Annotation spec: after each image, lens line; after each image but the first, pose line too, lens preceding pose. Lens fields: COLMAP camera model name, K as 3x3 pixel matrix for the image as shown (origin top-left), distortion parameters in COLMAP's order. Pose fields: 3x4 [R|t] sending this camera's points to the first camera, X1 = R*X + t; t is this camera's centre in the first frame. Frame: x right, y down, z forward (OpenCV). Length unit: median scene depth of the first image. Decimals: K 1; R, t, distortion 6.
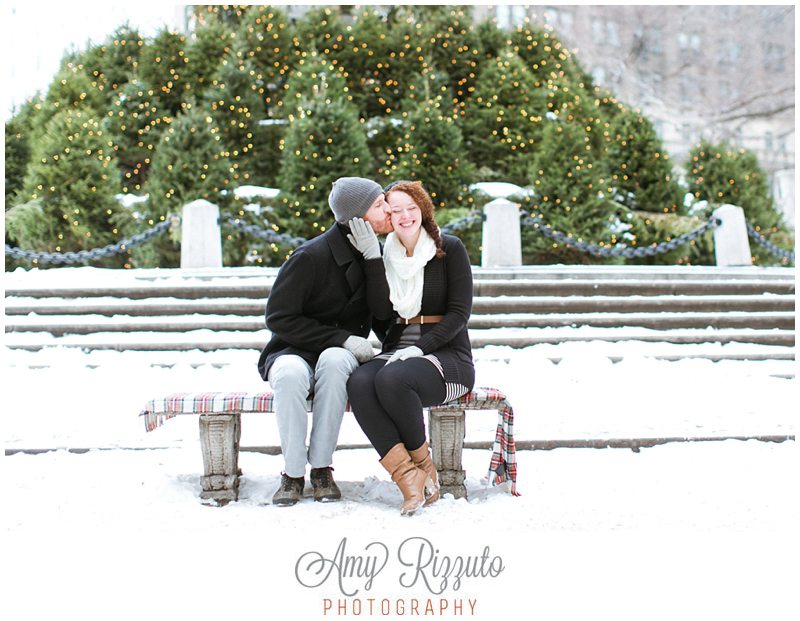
lens RADIAL K [[1455.4, 0, 399.5], [0, 1455.4, 309.9], [0, 0, 1]] dist [0.020618, 0.000000]
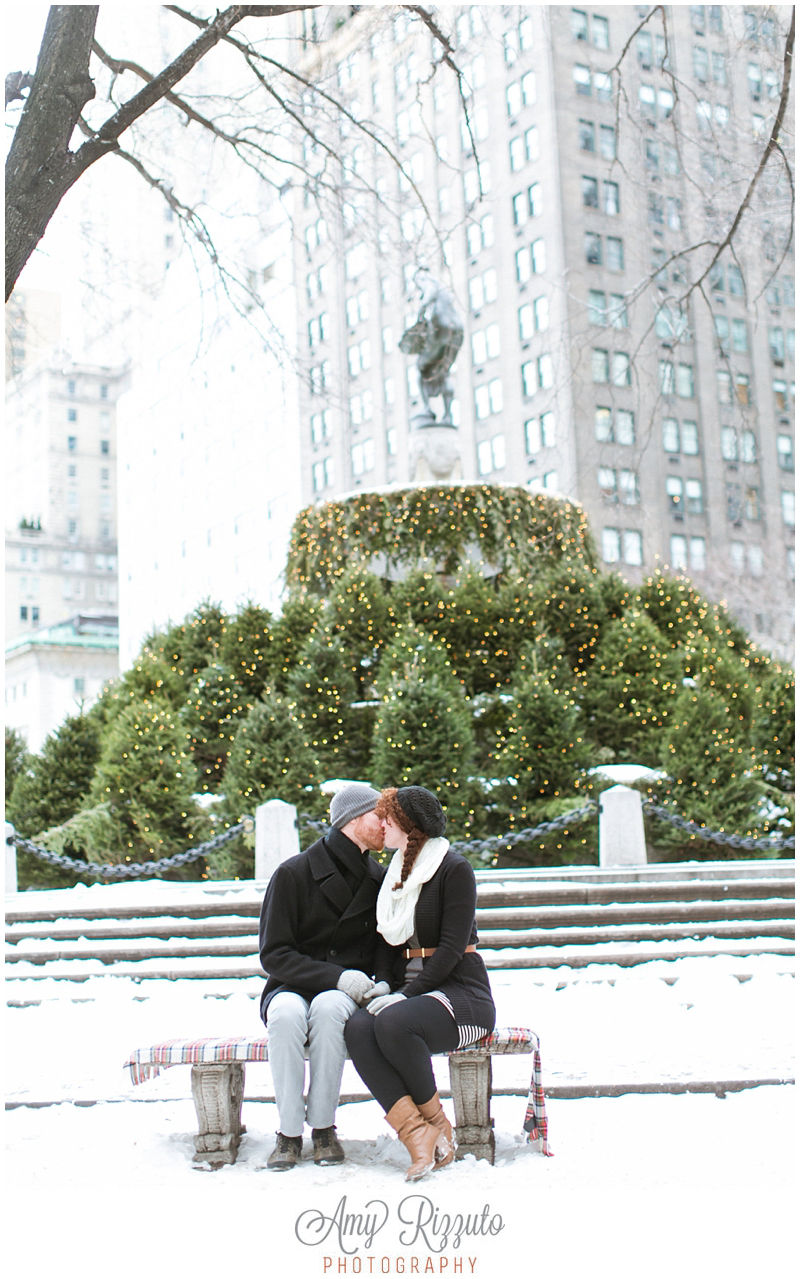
lens RADIAL K [[1778.7, 0, 401.1], [0, 1778.7, 641.1], [0, 0, 1]] dist [0.000857, 0.000000]
pose [[0.987856, -0.049607, -0.147240, 0.097015], [0.028706, 0.989619, -0.140822, -0.016485], [0.152697, 0.134886, 0.979025, -0.049031]]
